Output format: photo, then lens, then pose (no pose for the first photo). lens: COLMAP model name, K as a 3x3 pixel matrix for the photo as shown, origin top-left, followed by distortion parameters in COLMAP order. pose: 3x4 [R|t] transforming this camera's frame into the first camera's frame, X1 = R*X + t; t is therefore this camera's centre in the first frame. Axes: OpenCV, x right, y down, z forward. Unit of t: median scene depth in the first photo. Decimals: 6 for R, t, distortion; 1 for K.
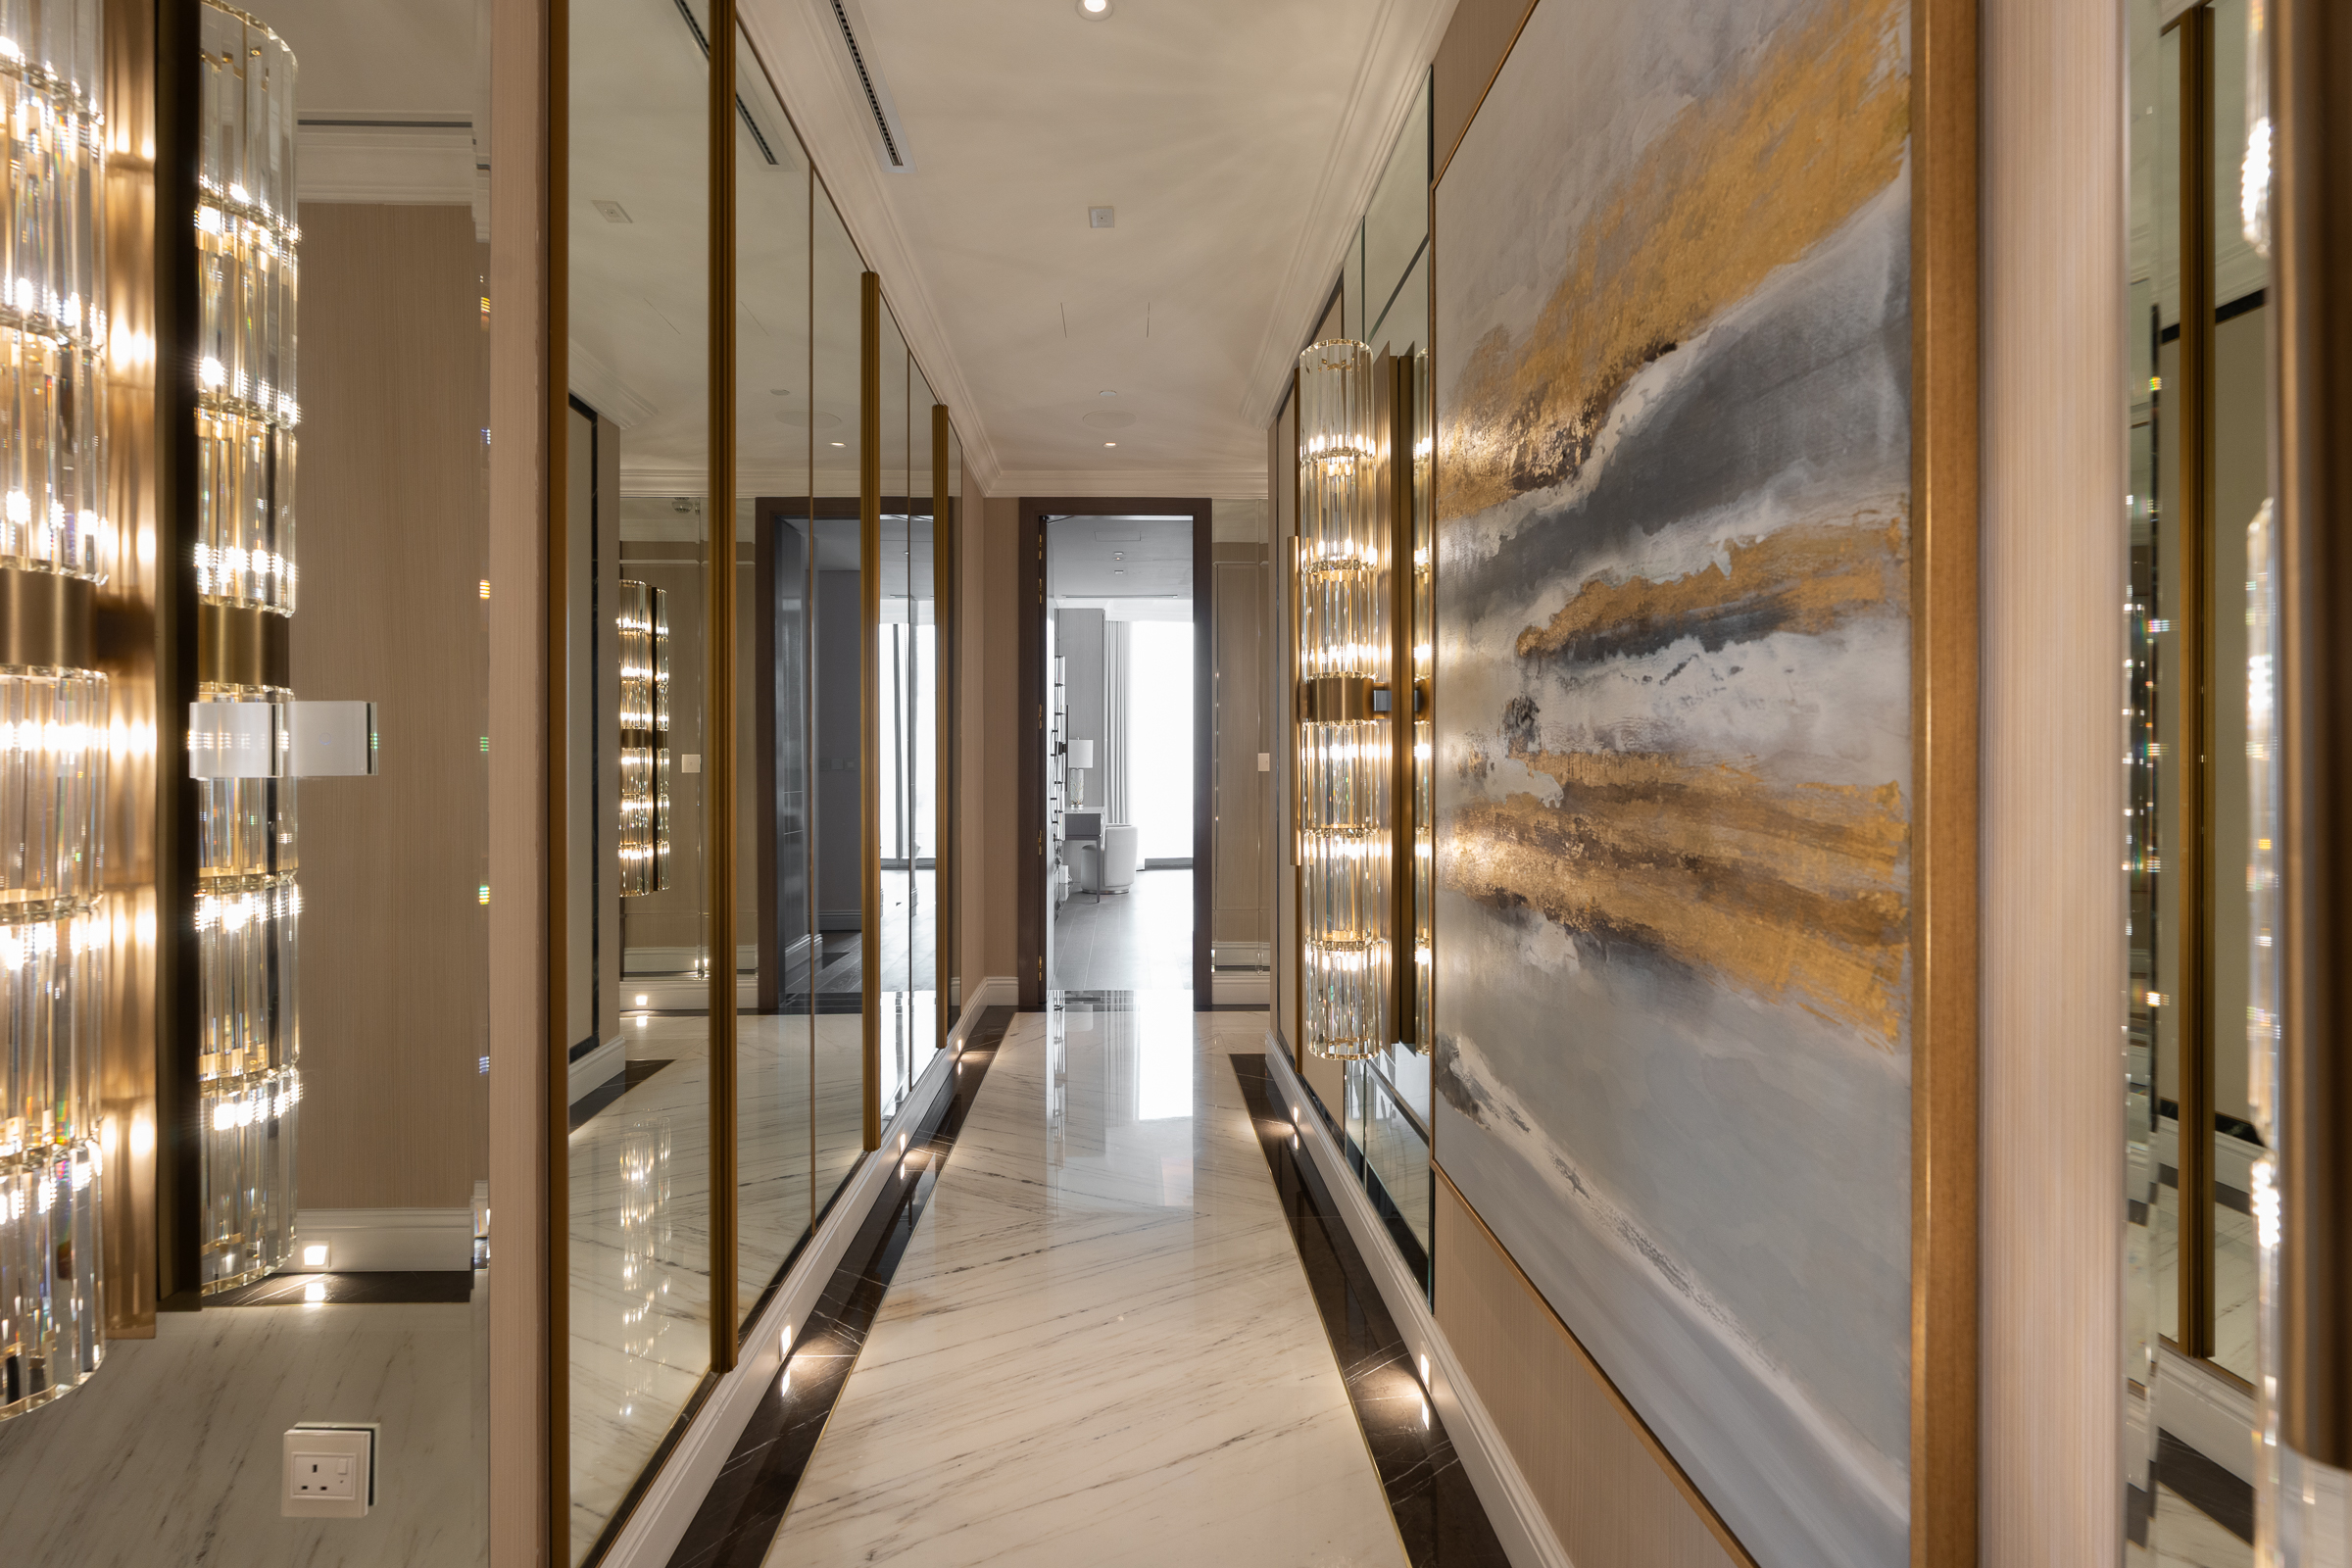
lens RADIAL K [[1048.4, 0, 1170.0], [0, 1048.4, 765.9], [0, 0, 1]] dist [-0.005555, -0.000339]
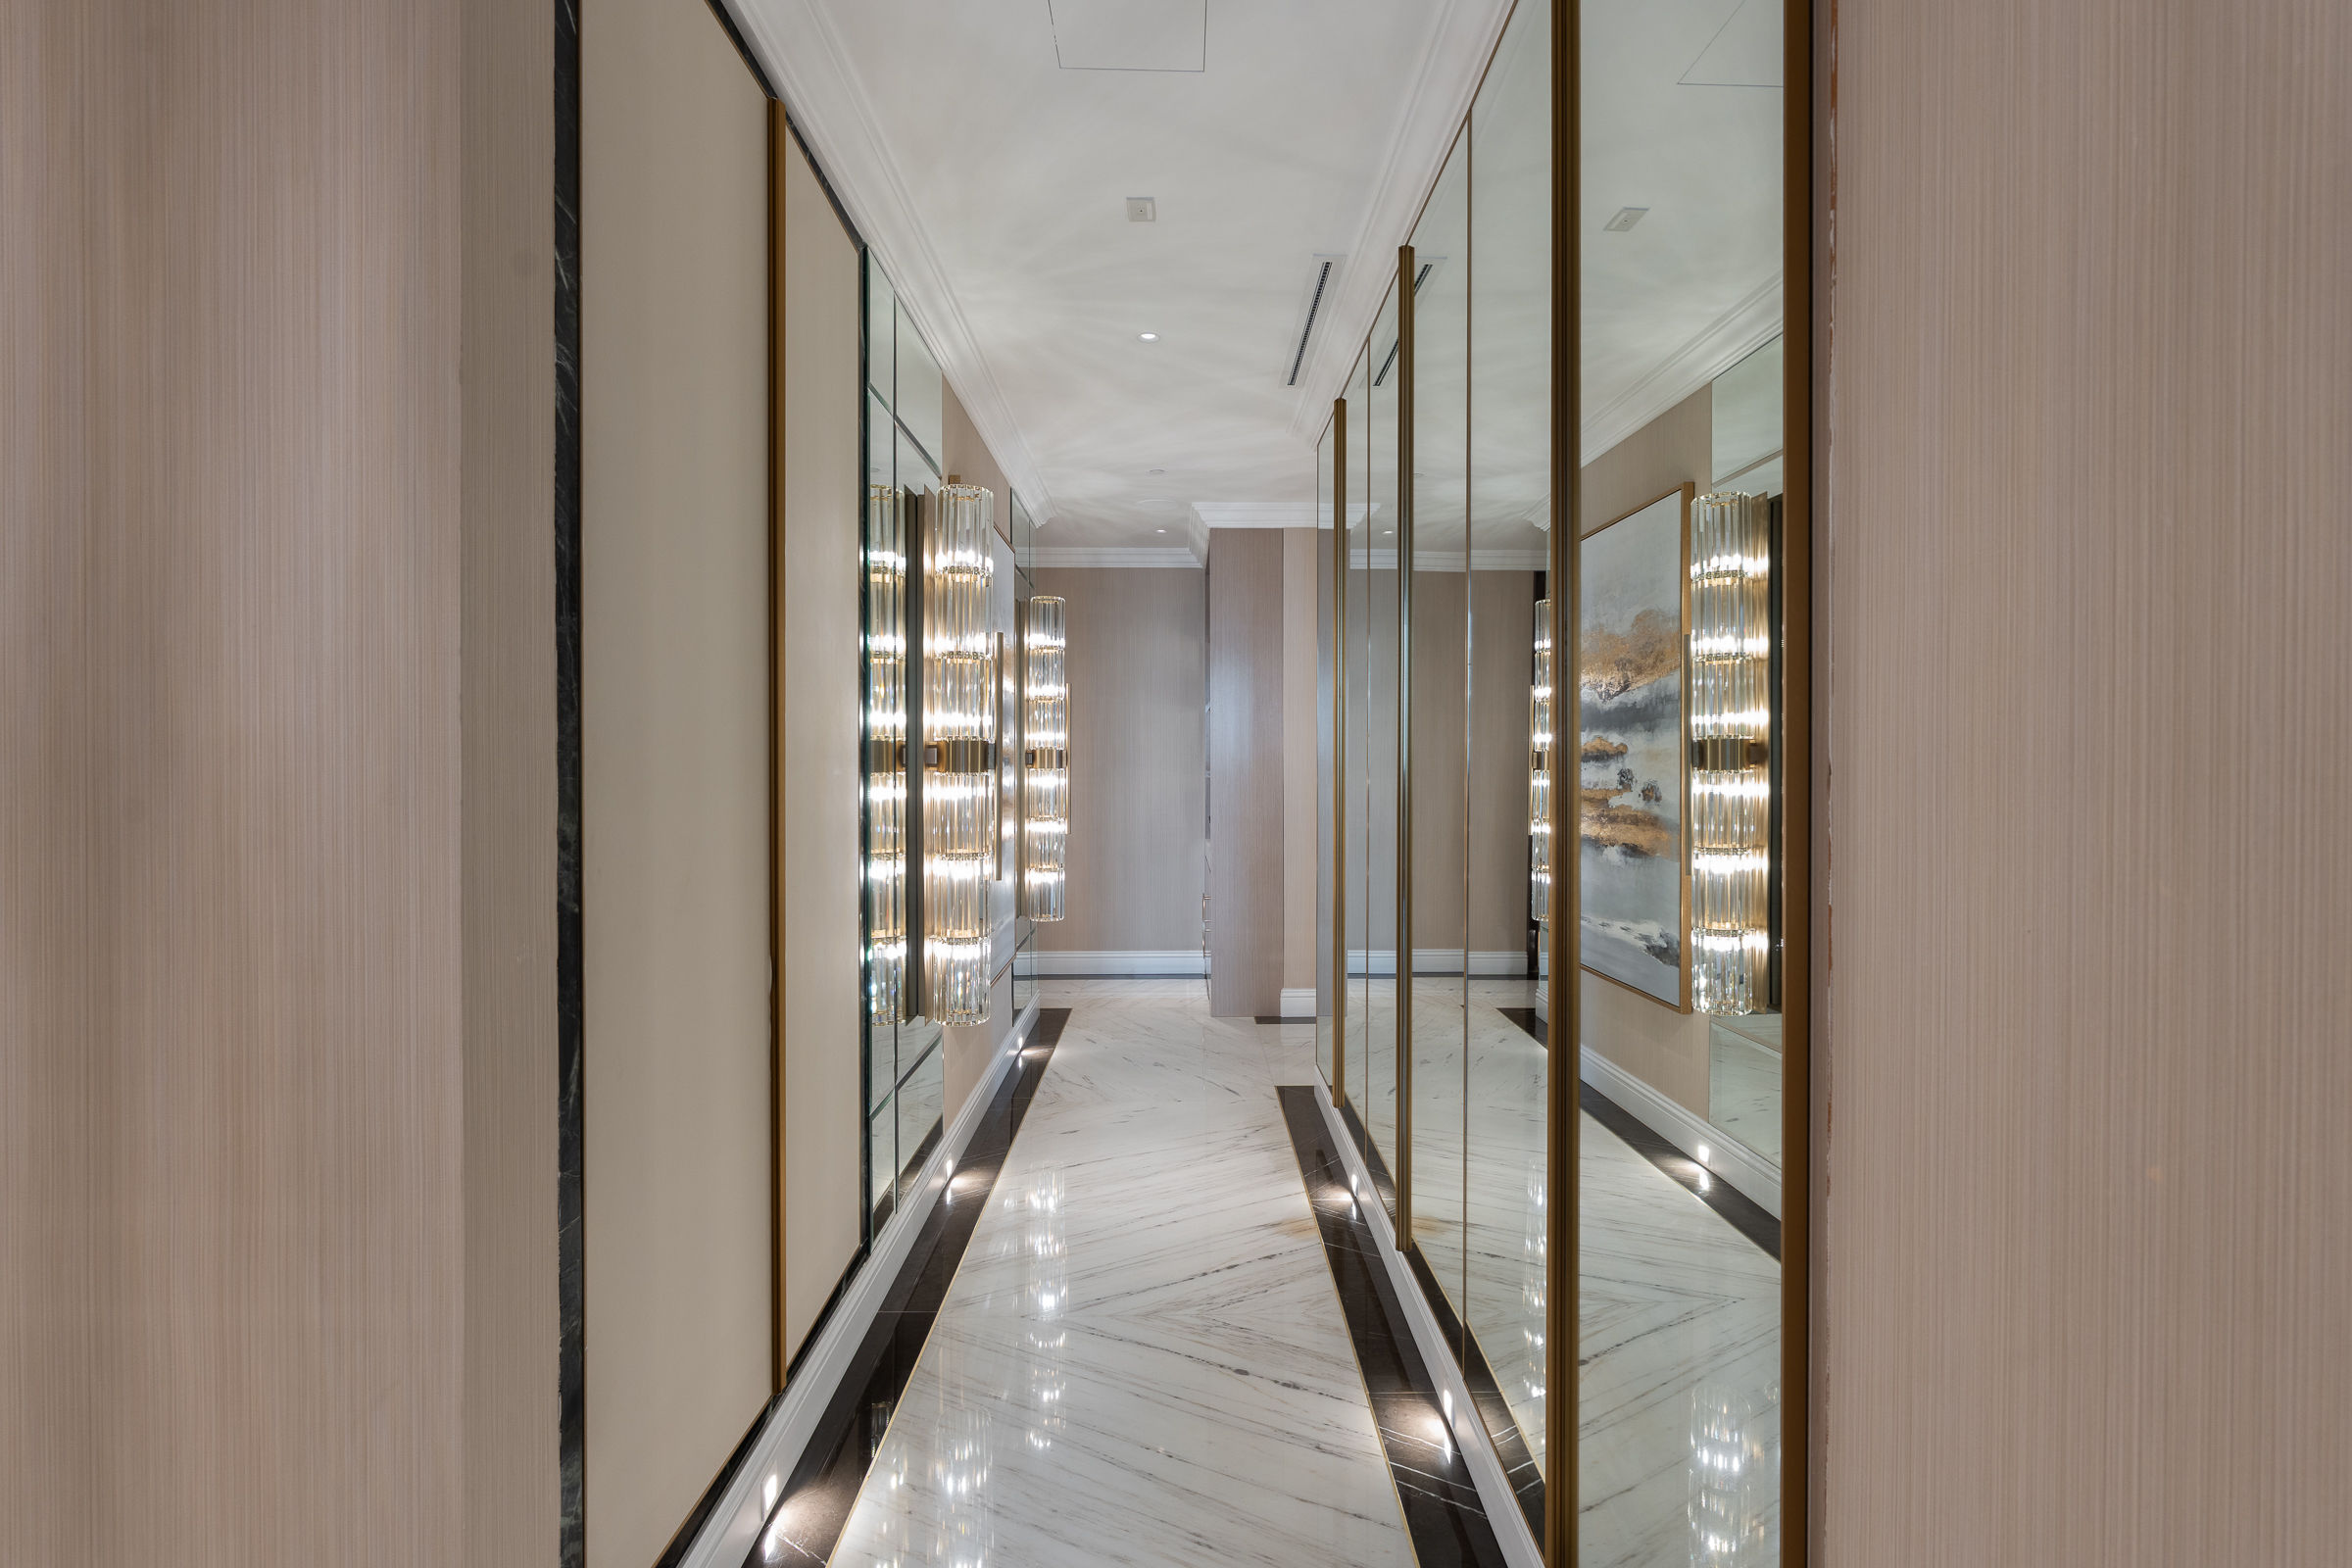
lens RADIAL K [[1048.4, 0, 1176.9], [0, 1048.4, 774.1], [0, 0, 1]] dist [-0.005555, -0.000339]
pose [[-0.999089, 0.001873, 0.042635, -0.168184], [0.002404, 0.999920, 0.012400, -0.054975], [-0.042609, 0.012491, -0.999014, 2.384277]]
